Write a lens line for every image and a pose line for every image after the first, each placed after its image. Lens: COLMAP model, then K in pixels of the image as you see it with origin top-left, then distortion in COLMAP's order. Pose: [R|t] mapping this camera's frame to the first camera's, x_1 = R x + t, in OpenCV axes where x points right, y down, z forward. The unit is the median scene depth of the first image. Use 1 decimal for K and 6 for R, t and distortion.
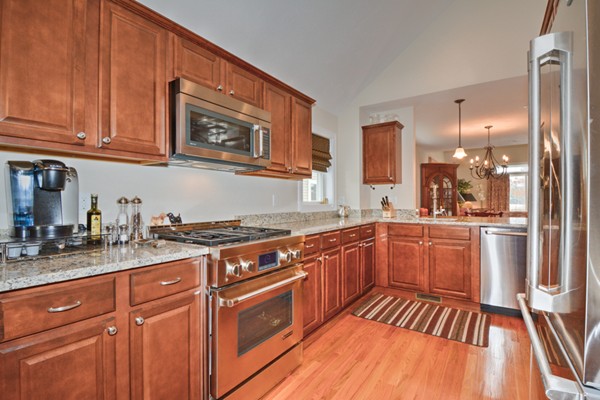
lens RADIAL K [[287.6, 0, 300.3], [0, 287.6, 198.4], [0, 0, 1]] dist [-0.005029, -0.003774]
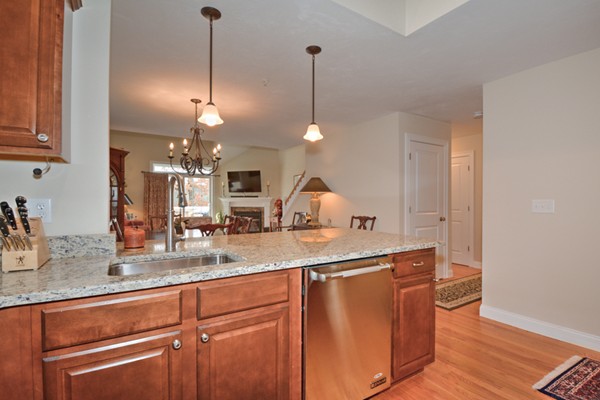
lens RADIAL K [[287.6, 0, 303.4], [0, 287.6, 200.5], [0, 0, 1]] dist [-0.005029, -0.003774]
pose [[0.388755, 0.005324, 0.921326, 0.165282], [-0.008781, 0.999959, -0.002073, -0.008820], [-0.921299, -0.007285, 0.388786, 0.712202]]
